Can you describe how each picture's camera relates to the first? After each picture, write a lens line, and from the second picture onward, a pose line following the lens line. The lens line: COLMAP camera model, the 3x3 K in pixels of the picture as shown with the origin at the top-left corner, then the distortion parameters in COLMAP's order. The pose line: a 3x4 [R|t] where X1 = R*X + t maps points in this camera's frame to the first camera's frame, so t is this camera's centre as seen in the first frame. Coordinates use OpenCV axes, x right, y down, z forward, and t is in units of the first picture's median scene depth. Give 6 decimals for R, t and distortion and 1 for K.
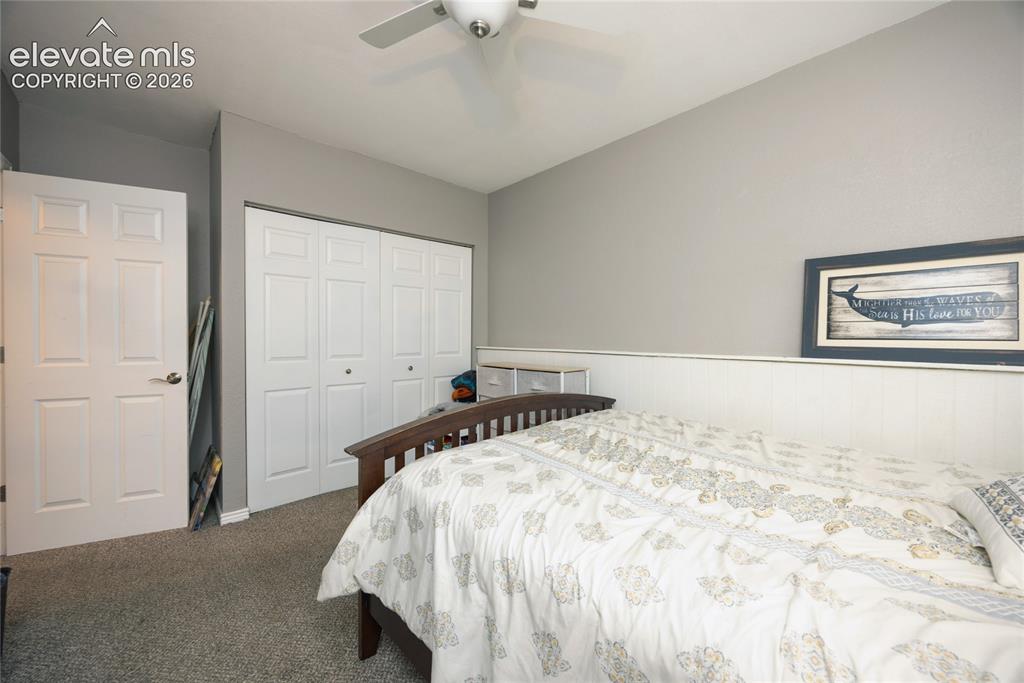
lens RADIAL K [[390.3, 0, 511.4], [0, 390.3, 338.1], [0, 0, 1]] dist [-0.007799, 0.000030]
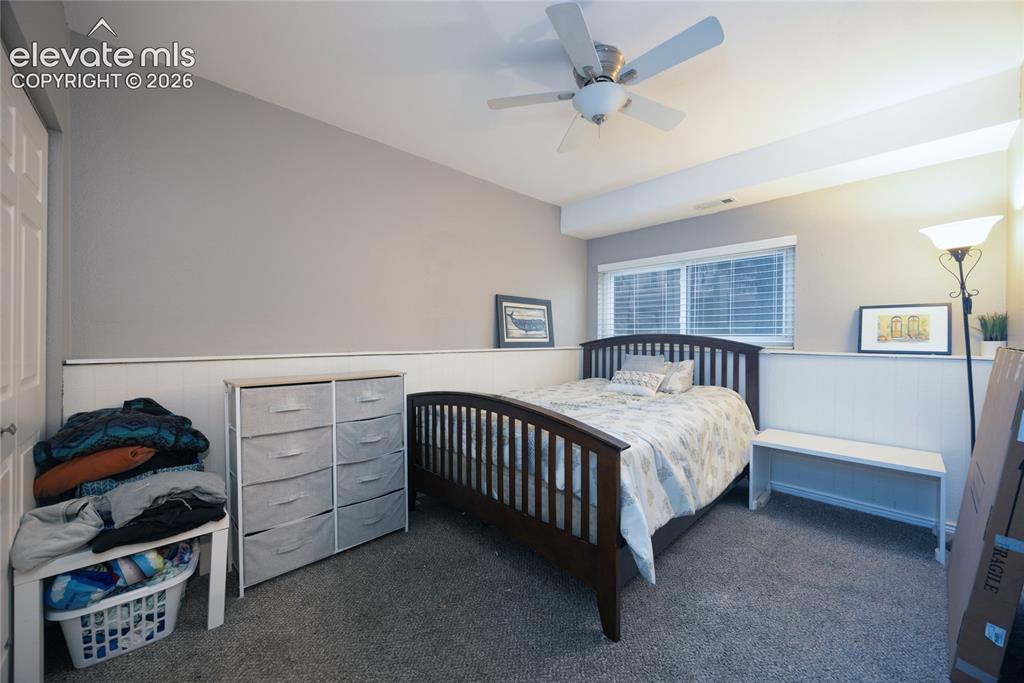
lens RADIAL K [[390.3, 0, 511.5], [0, 390.3, 339.6], [0, 0, 1]] dist [-0.007799, 0.000030]
pose [[-0.019457, -0.009499, 0.999766, -1.119554], [0.004115, 0.999946, 0.009580, -0.008958], [-0.999802, 0.004300, -0.019416, 1.022242]]
